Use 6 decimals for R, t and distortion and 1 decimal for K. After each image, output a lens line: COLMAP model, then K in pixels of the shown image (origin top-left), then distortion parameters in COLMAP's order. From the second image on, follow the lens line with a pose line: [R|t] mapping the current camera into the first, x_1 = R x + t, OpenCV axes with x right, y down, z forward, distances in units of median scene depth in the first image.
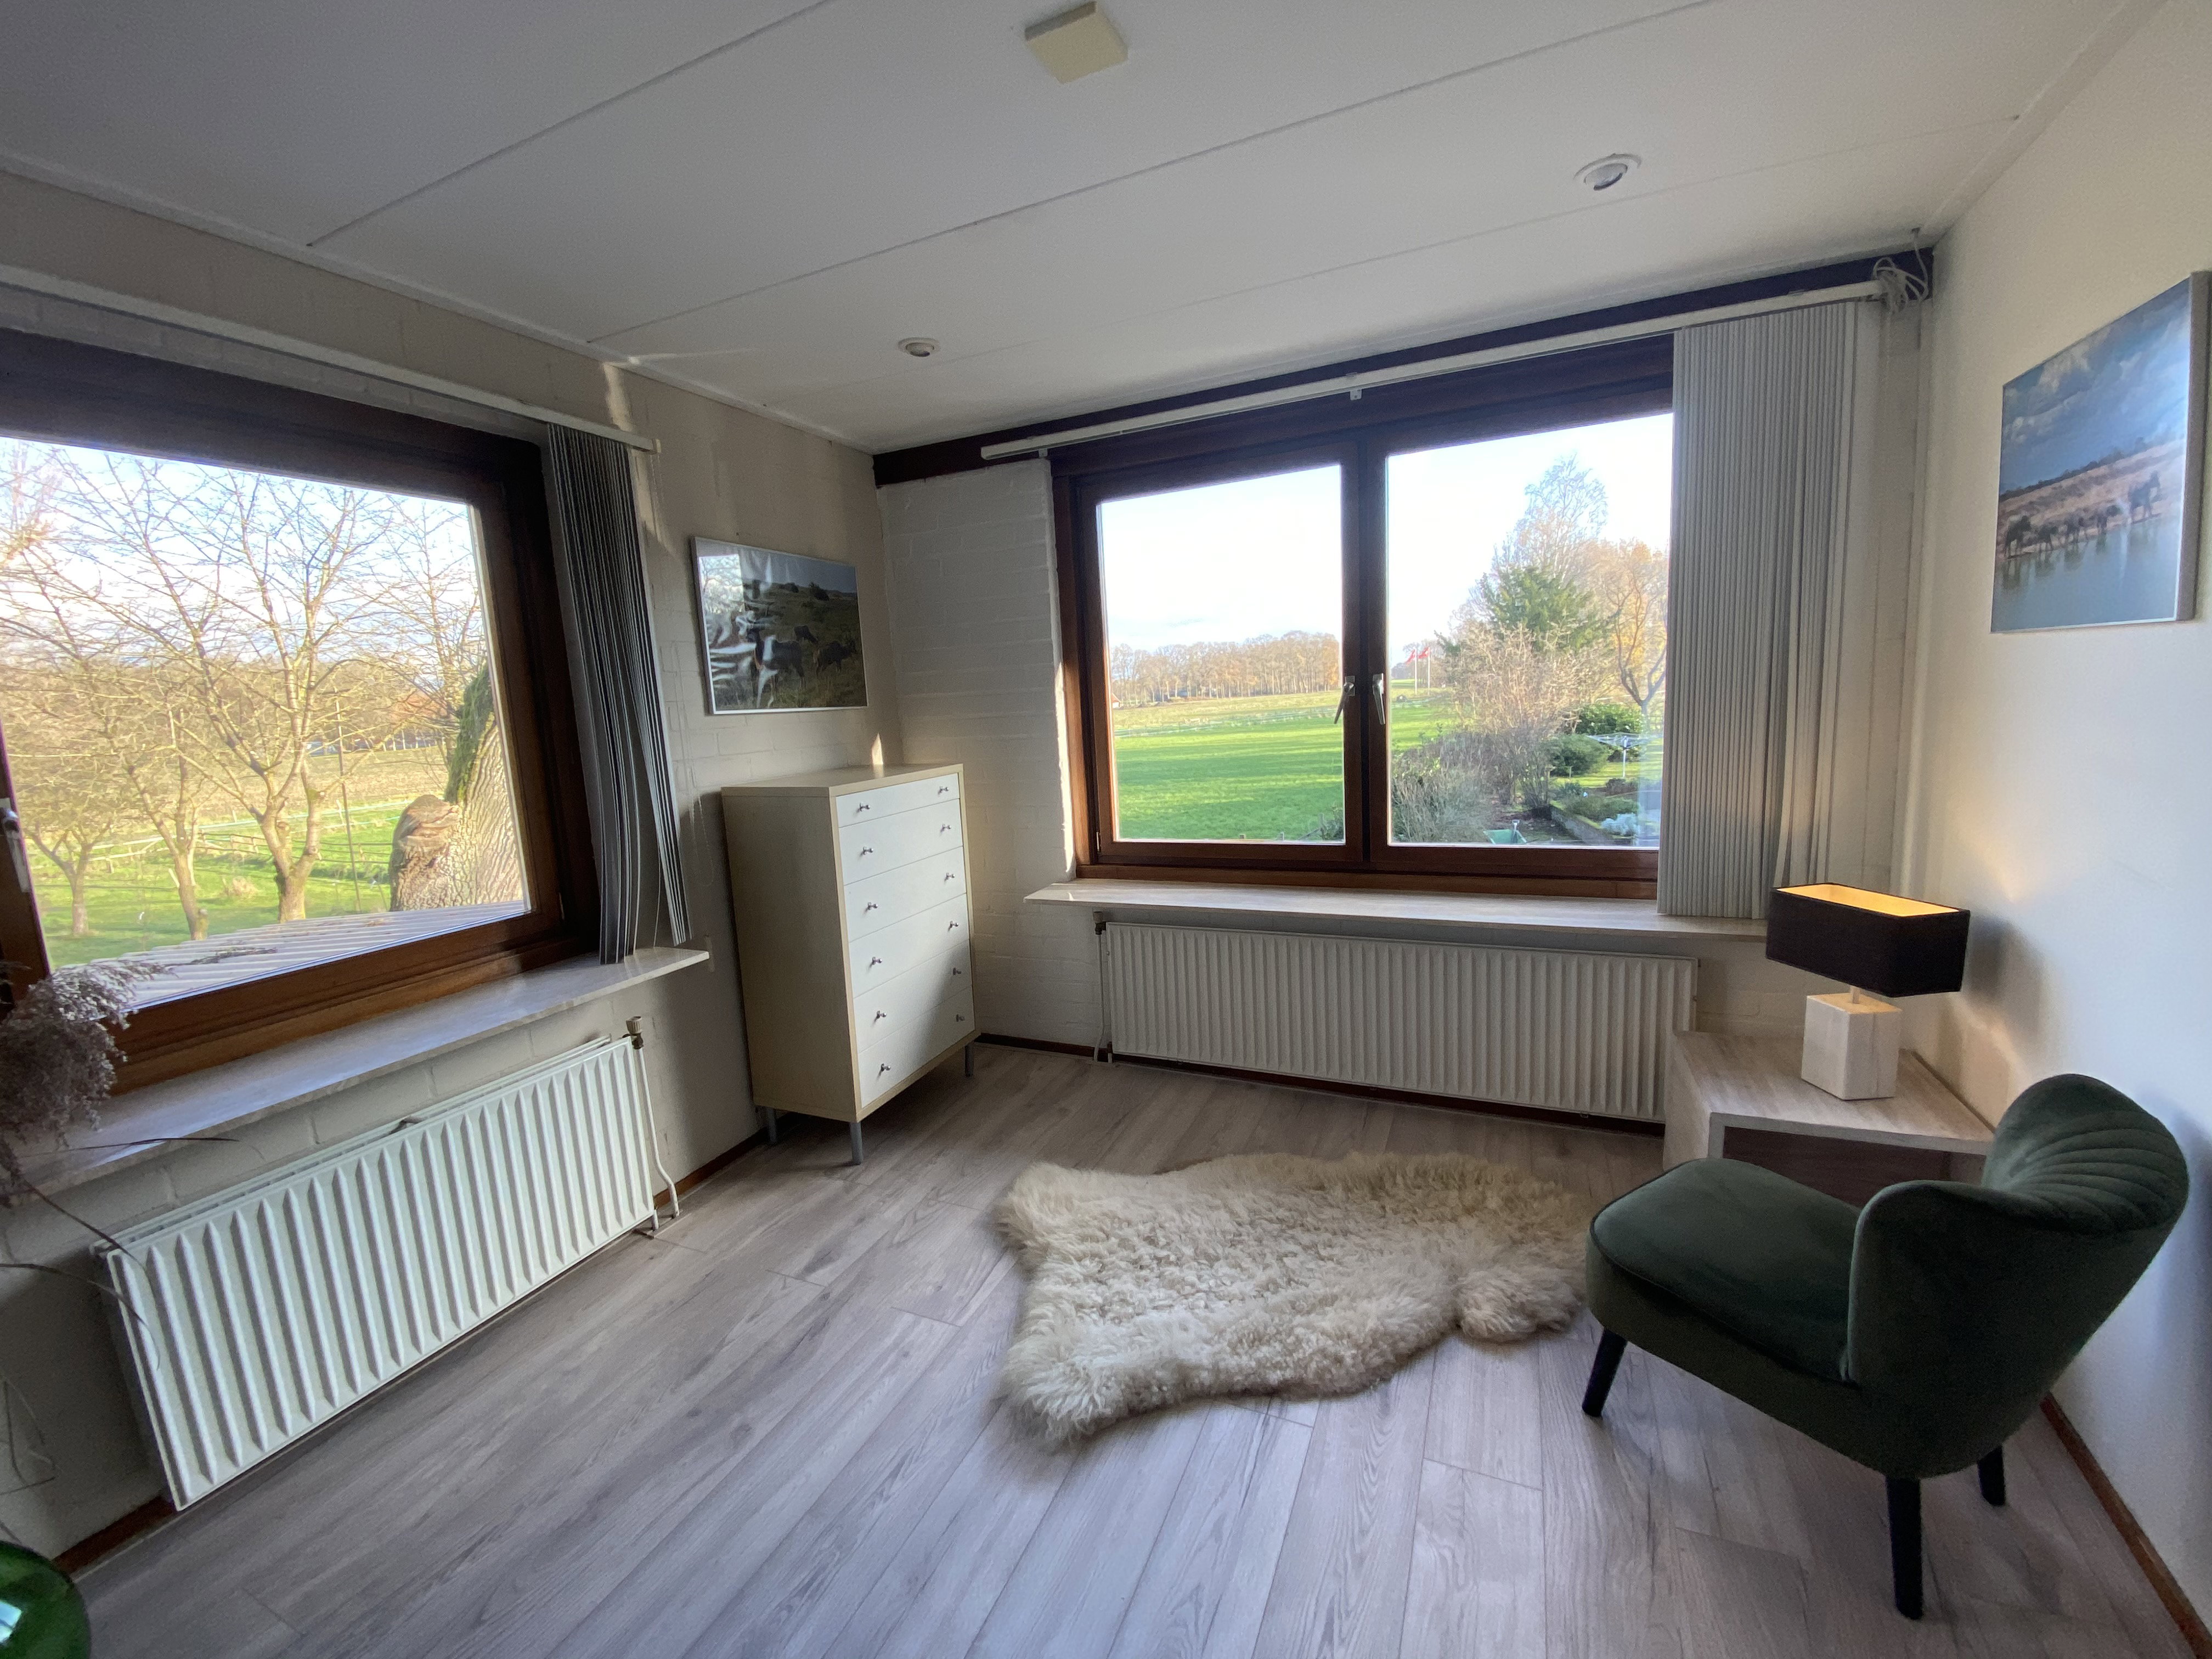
lens RADIAL K [[889.7, 0, 1104.5], [0, 889.7, 821.0], [0, 0, 1]] dist [0.018113, -0.020447]
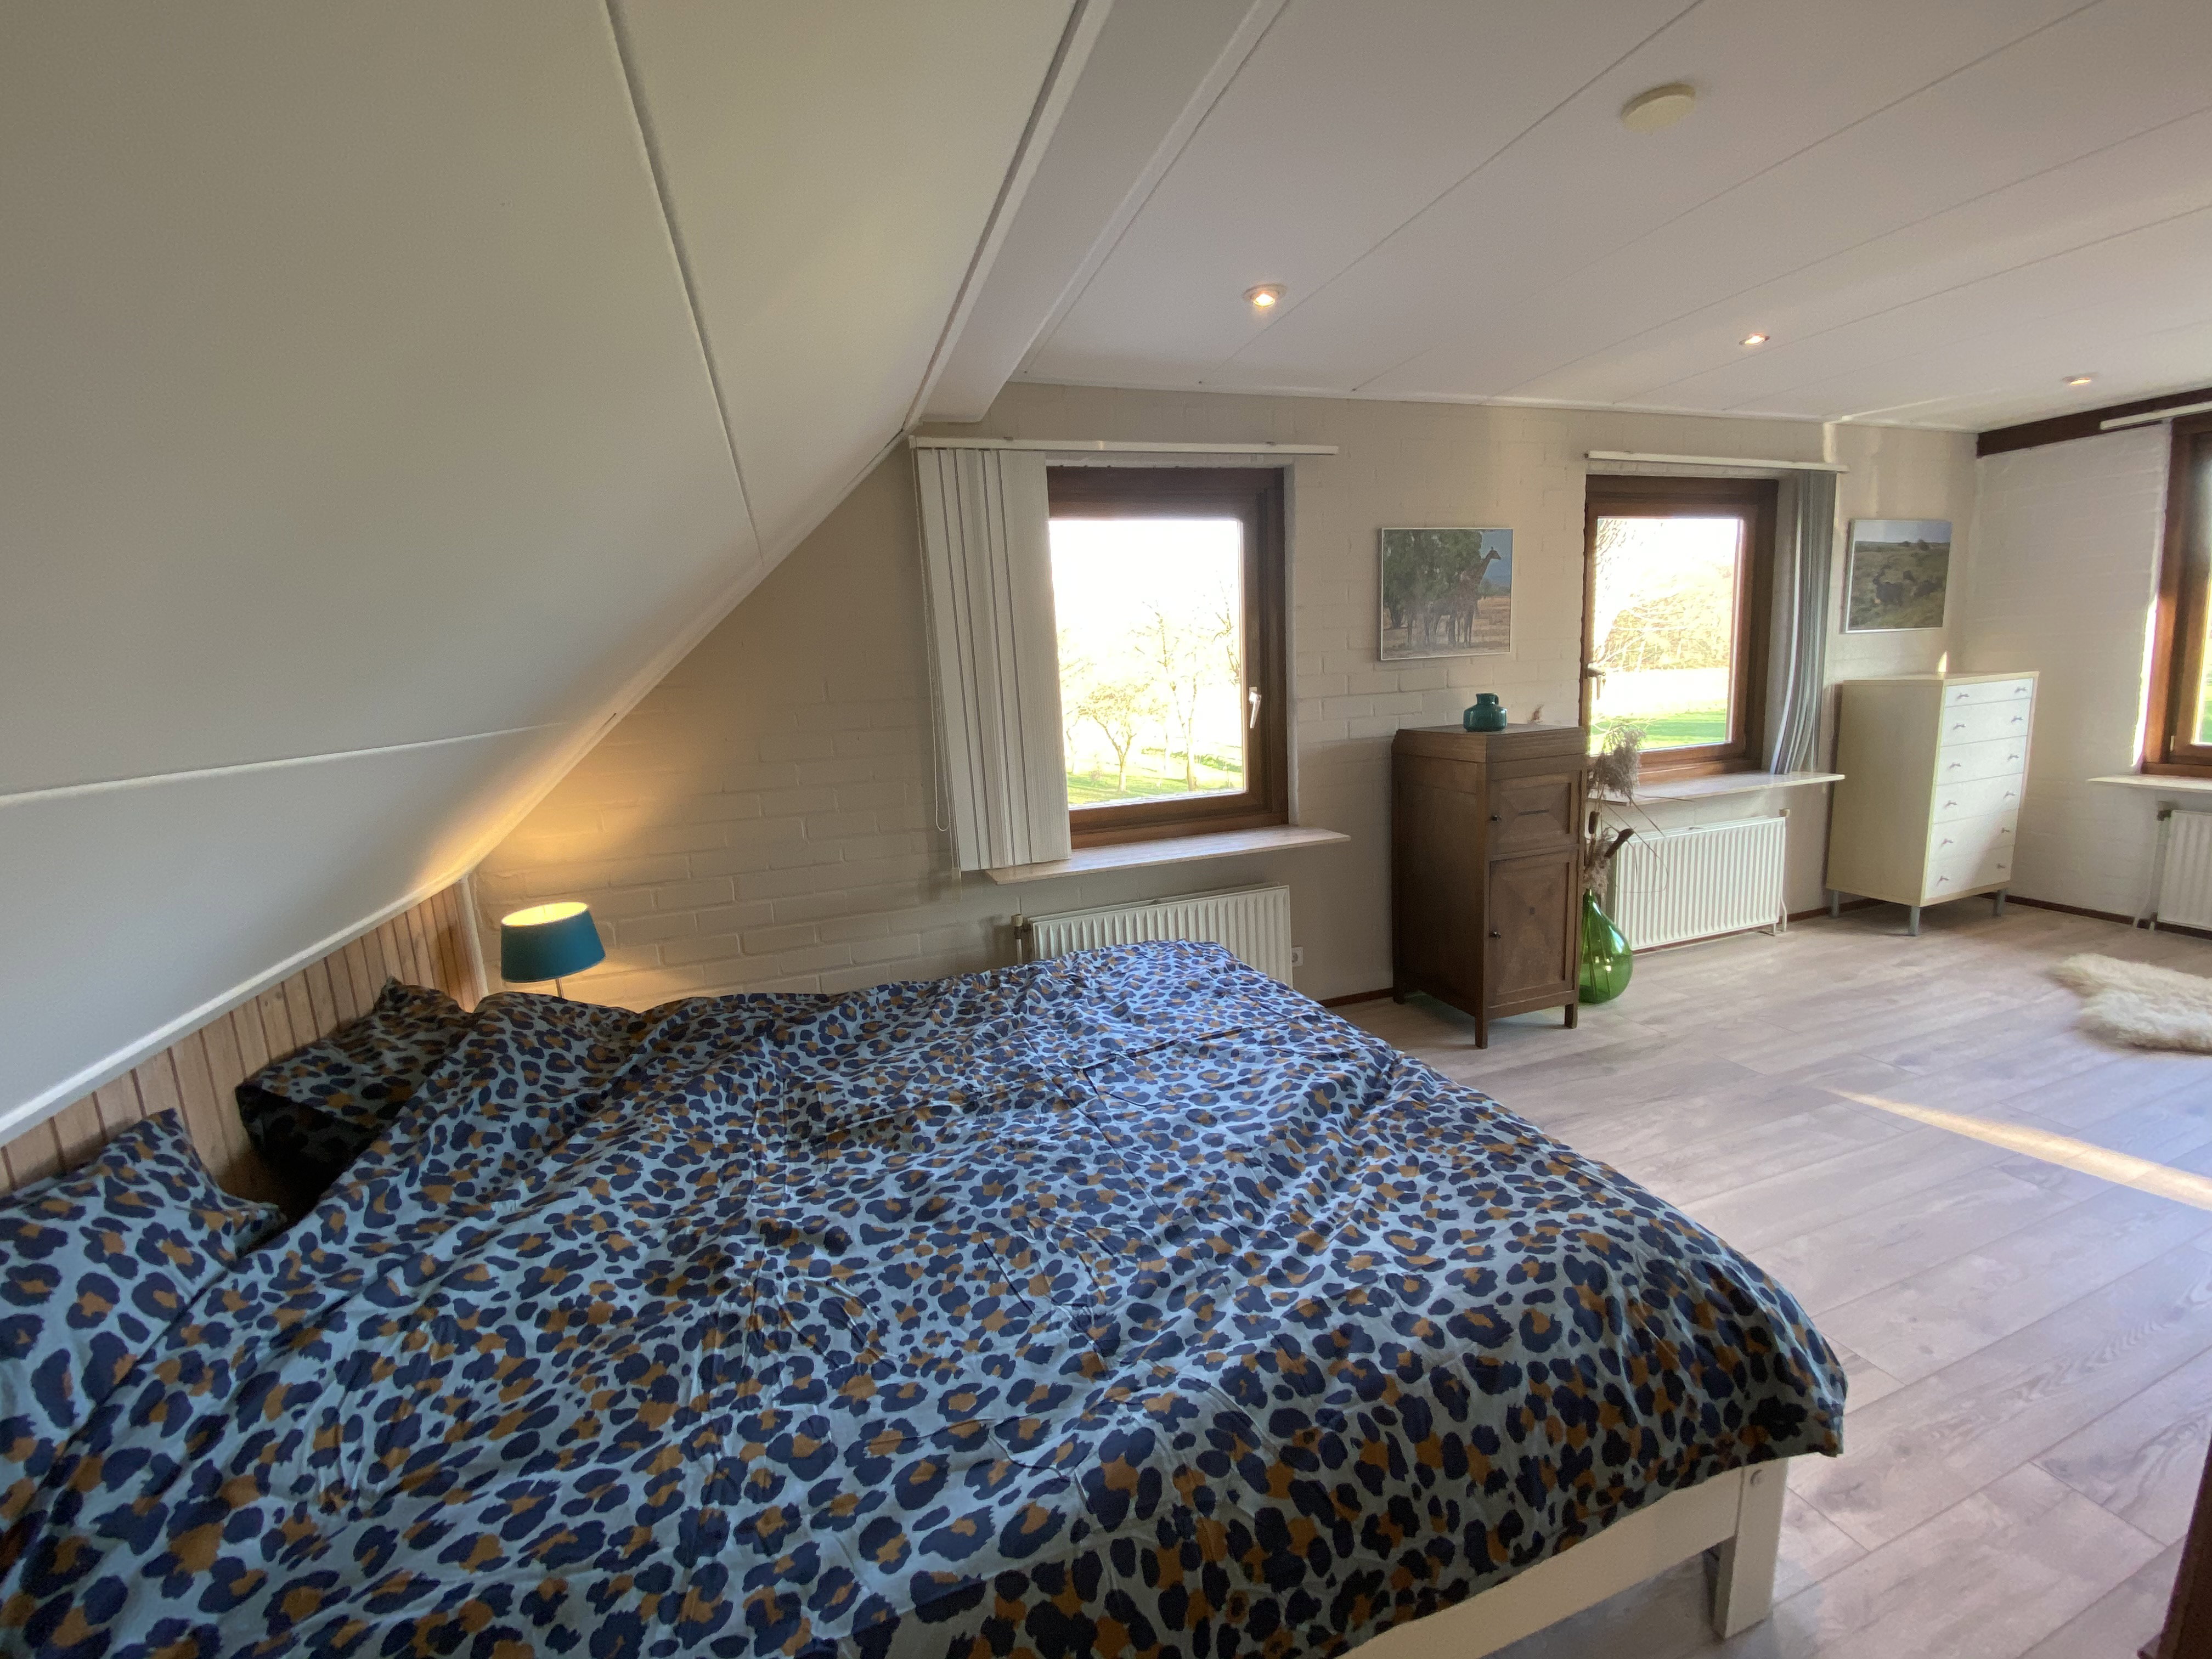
lens RADIAL K [[889.7, 0, 1104.5], [0, 889.7, 821.0], [0, 0, 1]] dist [0.018113, -0.020447]
pose [[0.671806, 0.133722, -0.728556, -0.122536], [-0.084070, 0.990979, 0.104368, 0.148793], [0.735940, -0.008865, 0.676988, -0.984595]]
